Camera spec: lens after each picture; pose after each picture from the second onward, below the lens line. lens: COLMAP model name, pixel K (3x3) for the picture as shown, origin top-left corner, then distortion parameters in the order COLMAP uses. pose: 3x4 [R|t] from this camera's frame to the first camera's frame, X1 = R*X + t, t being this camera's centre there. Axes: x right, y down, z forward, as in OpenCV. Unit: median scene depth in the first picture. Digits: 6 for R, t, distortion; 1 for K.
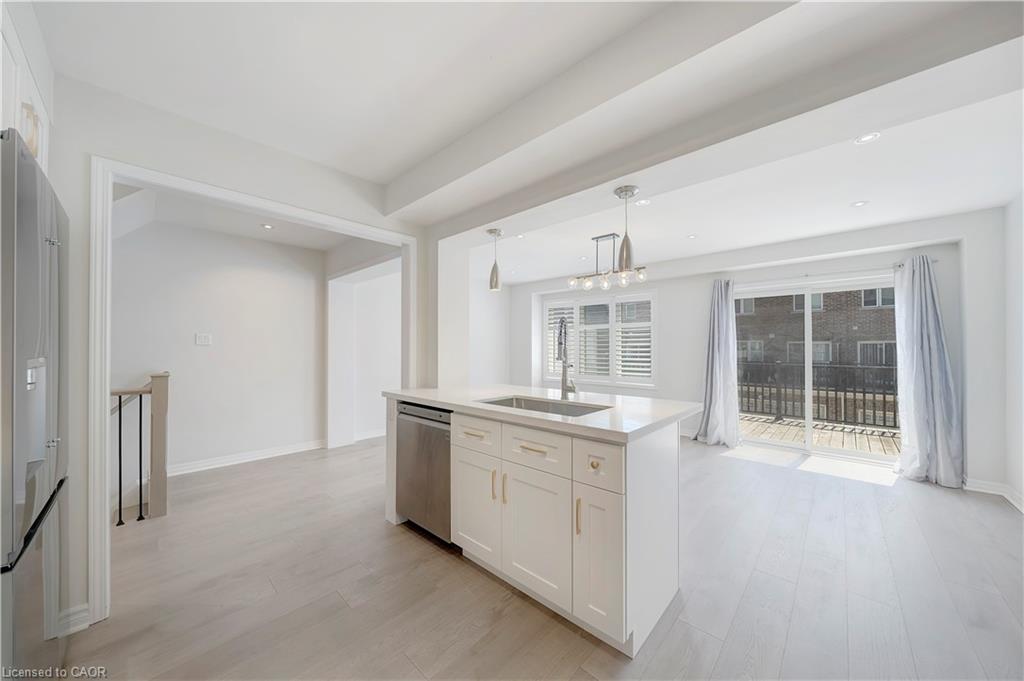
lens RADIAL K [[353.2, 0, 511.5], [0, 353.2, 343.9], [0, 0, 1]] dist [-0.008568, 0.000006]
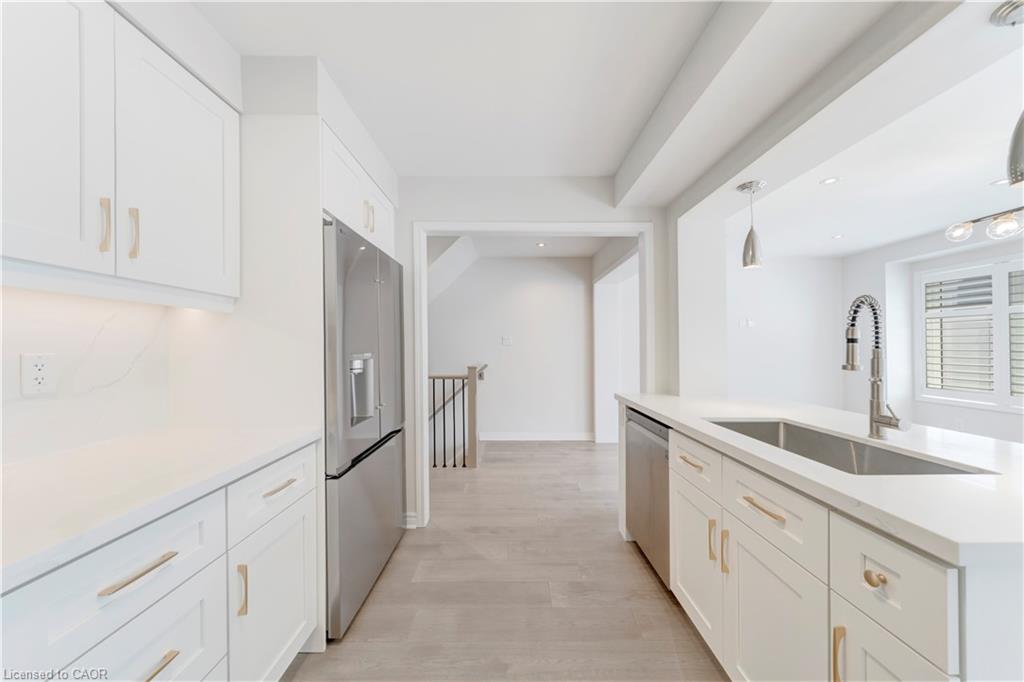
lens RADIAL K [[353.2, 0, 509.8], [0, 353.2, 342.6], [0, 0, 1]] dist [-0.008568, 0.000006]
pose [[0.682745, -0.008045, -0.730612, 0.144640], [0.006666, 0.999966, -0.004782, 0.001098], [0.730626, -0.001605, 0.682776, 0.161447]]
